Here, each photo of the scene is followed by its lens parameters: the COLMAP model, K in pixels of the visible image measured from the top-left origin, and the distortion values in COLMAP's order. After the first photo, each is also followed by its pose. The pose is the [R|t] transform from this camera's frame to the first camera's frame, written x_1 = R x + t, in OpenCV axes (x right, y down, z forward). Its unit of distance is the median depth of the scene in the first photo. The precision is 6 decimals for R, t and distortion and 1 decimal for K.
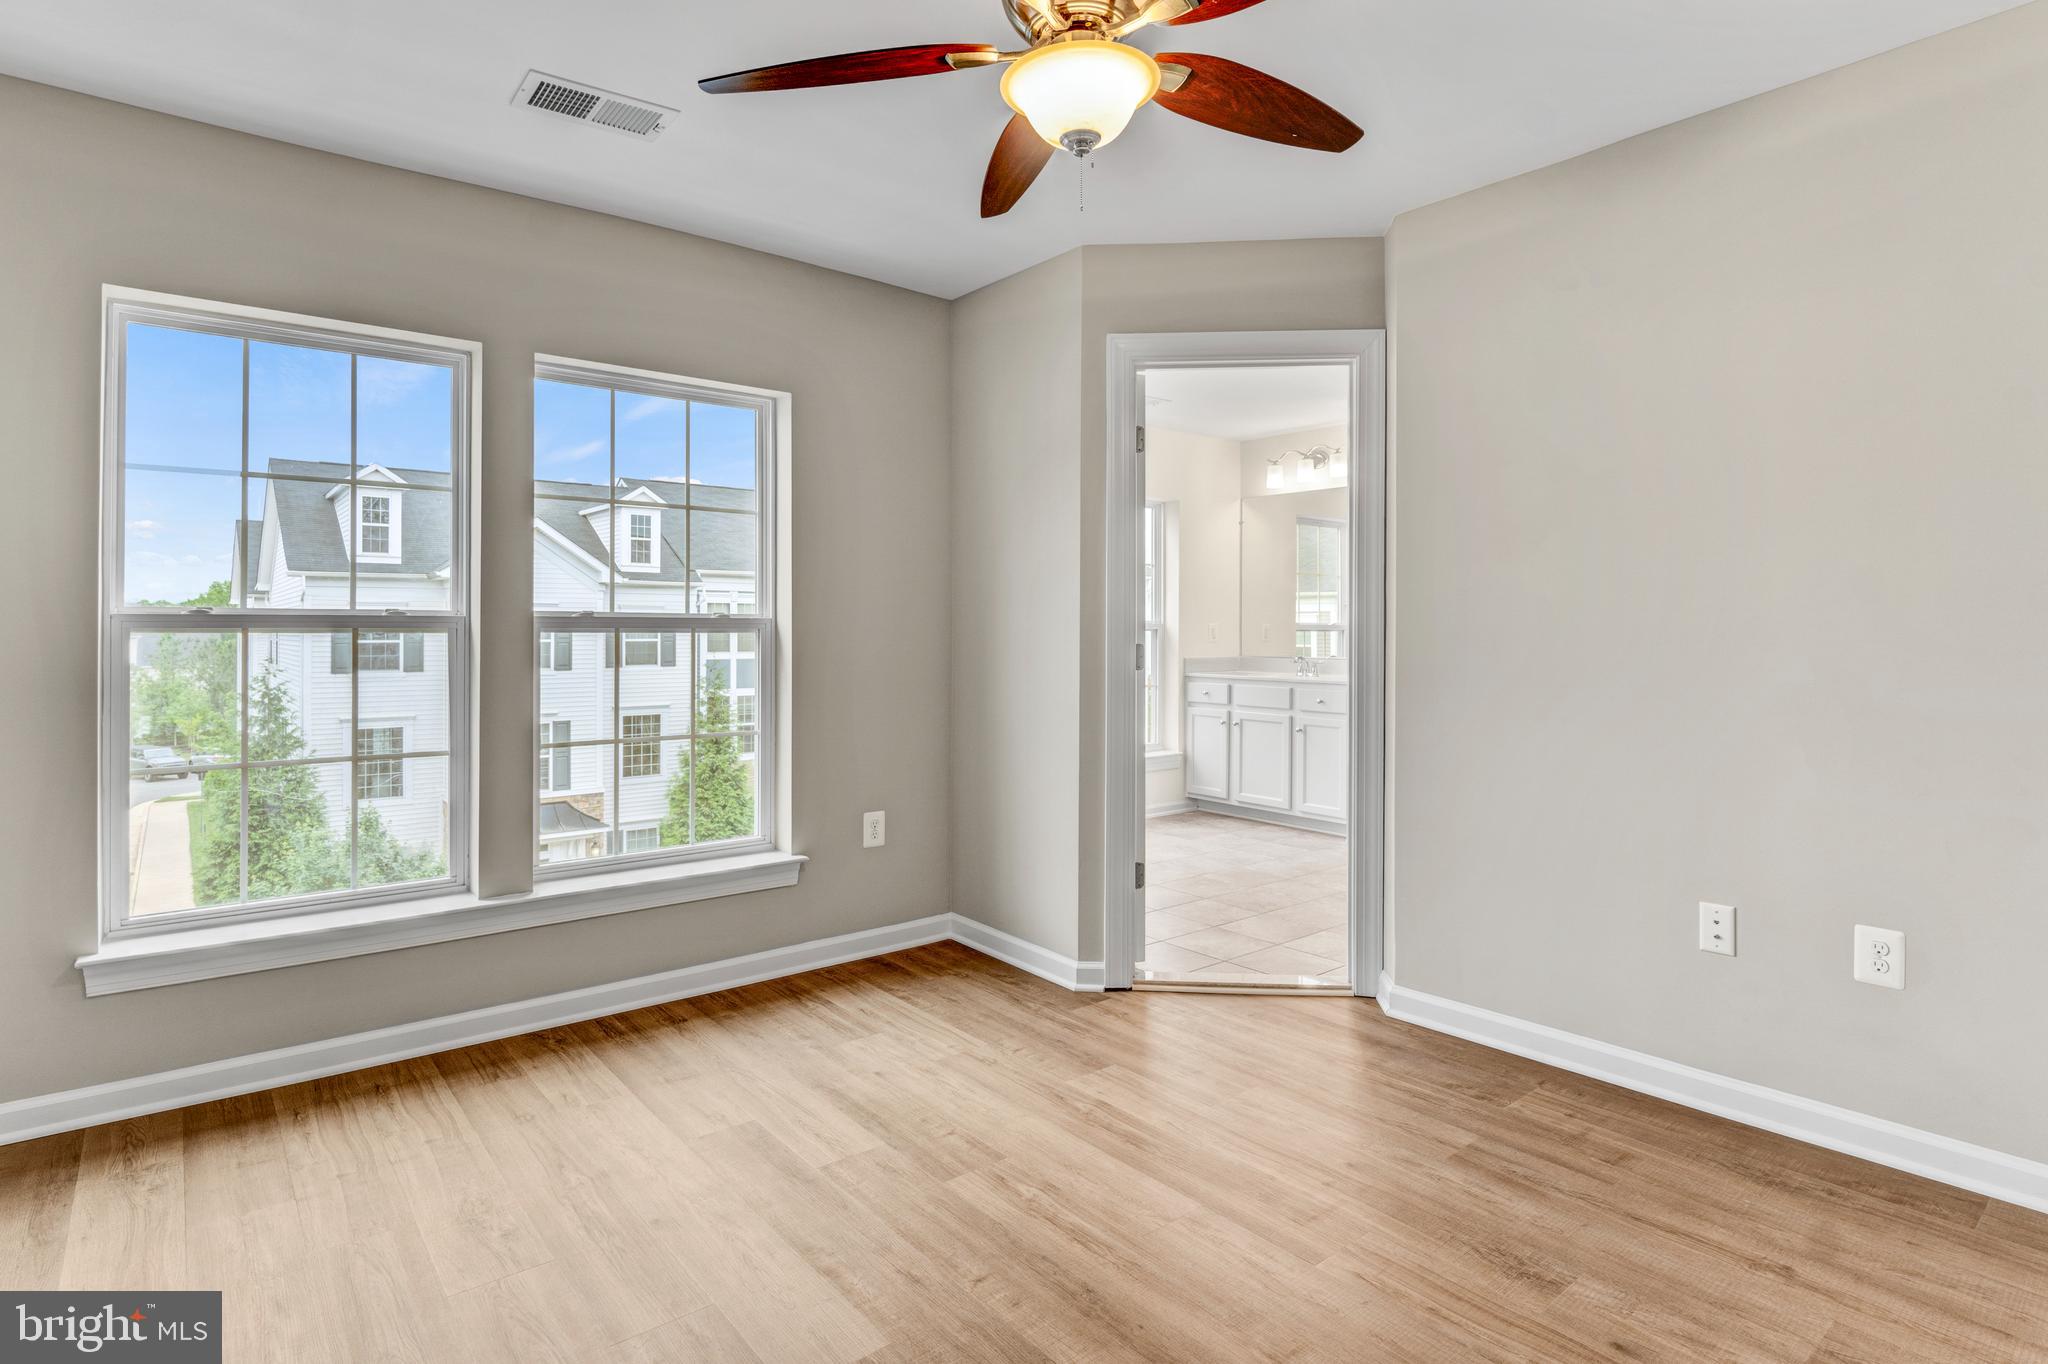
lens RADIAL K [[1047.7, 0, 1019.4], [0, 1047.7, 614.4], [0, 0, 1]] dist [-0.015323, -0.005159]
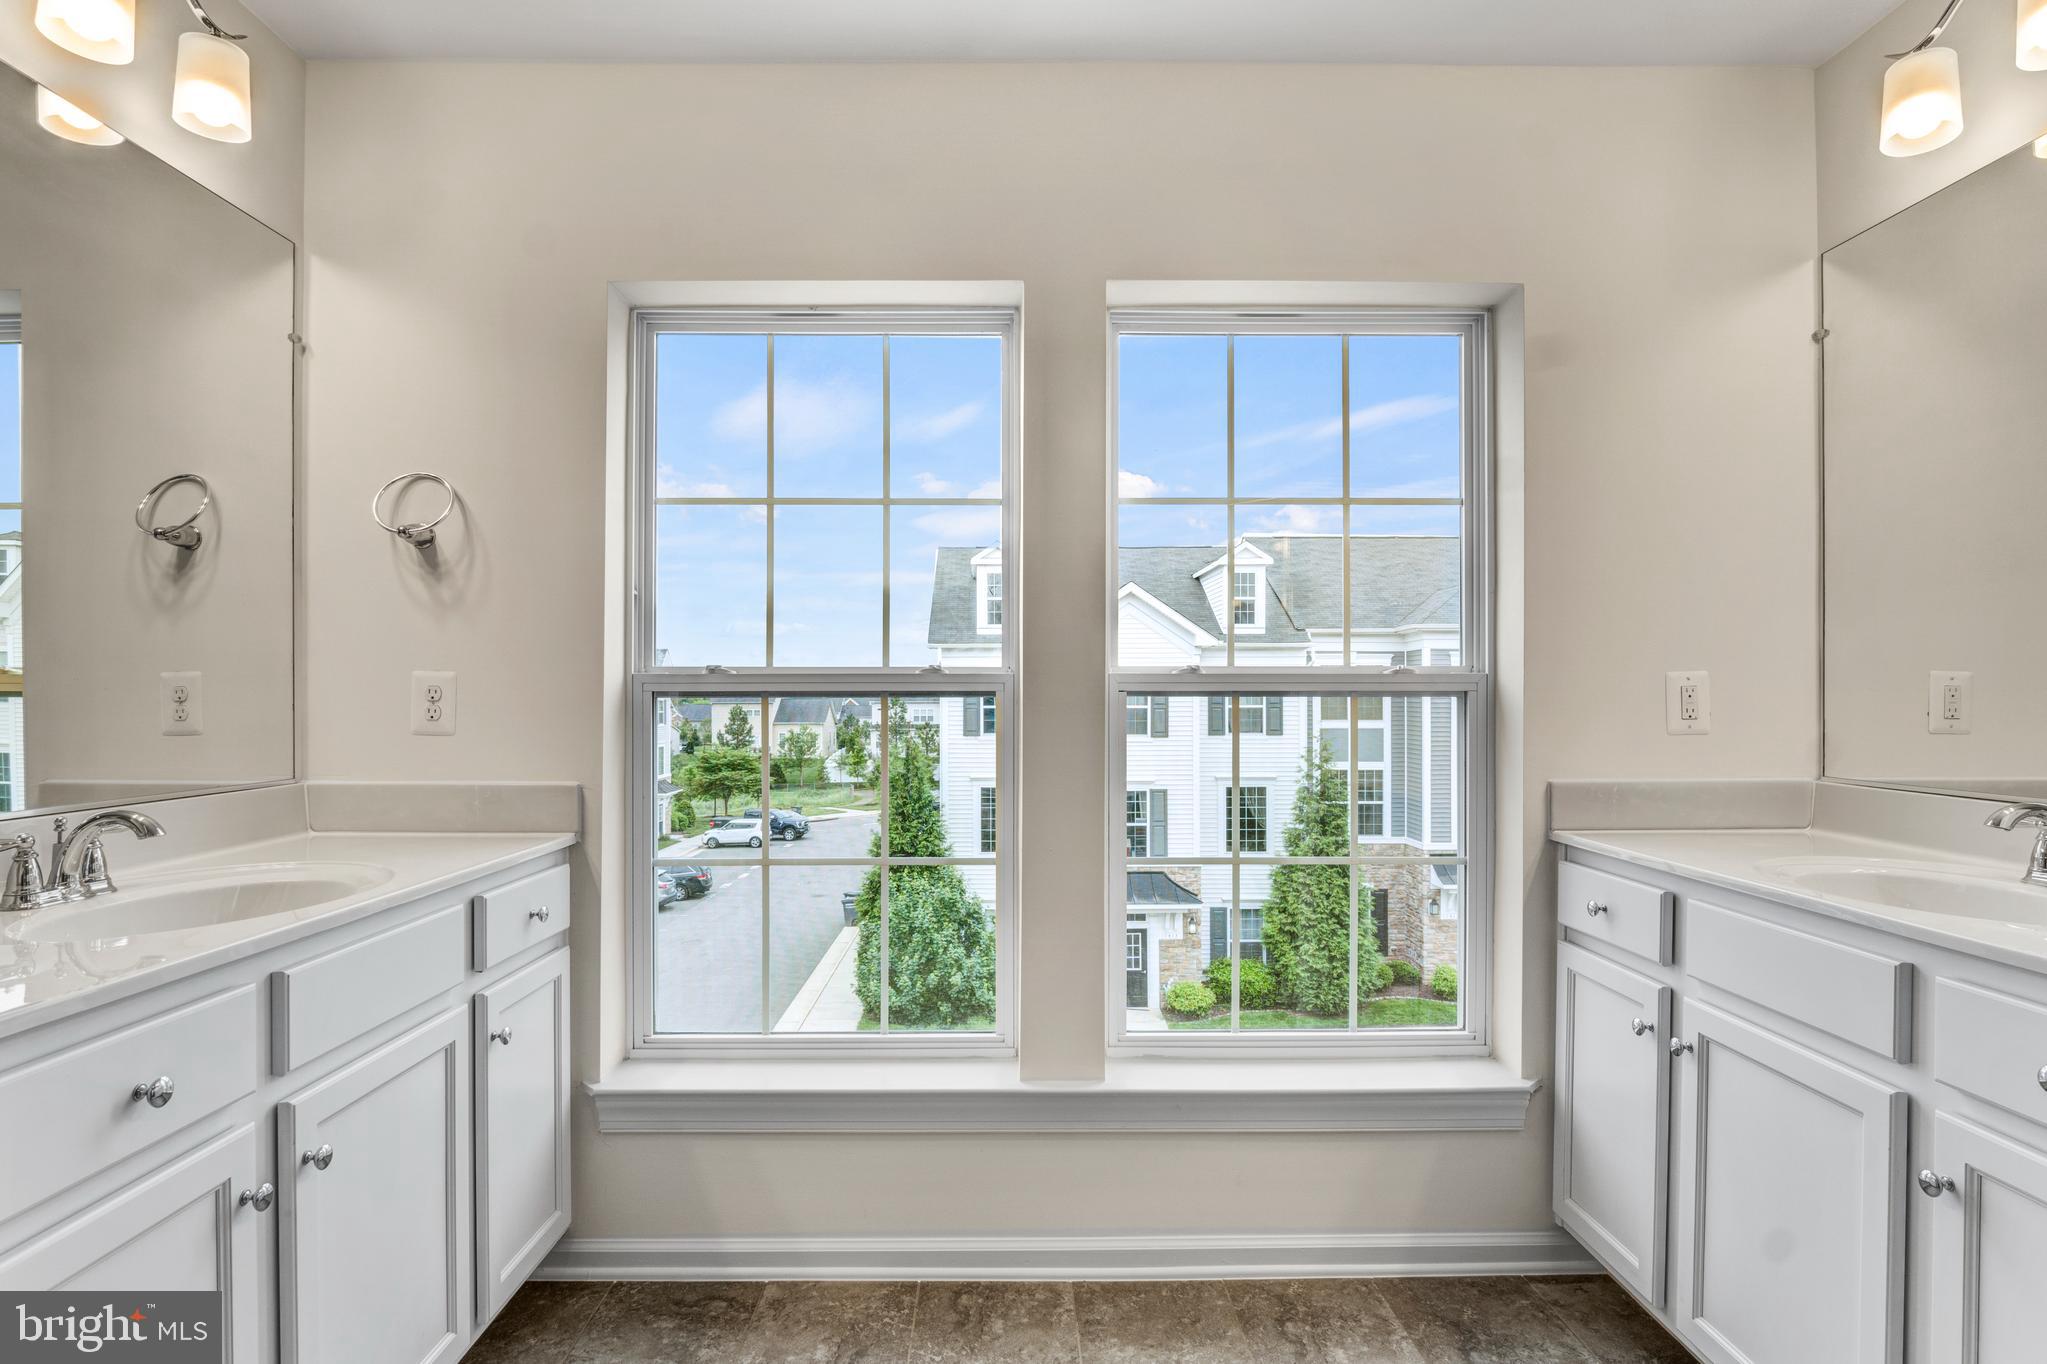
lens RADIAL K [[1047.2, 0, 1010.6], [0, 1047.2, 691.2], [0, 0, 1]] dist [-0.015323, -0.005159]
pose [[0.788901, 0.000187, -0.614520, 0.292887], [0.006024, 0.999950, 0.008038, 0.015194], [0.614491, -0.010043, 0.788860, 0.869227]]
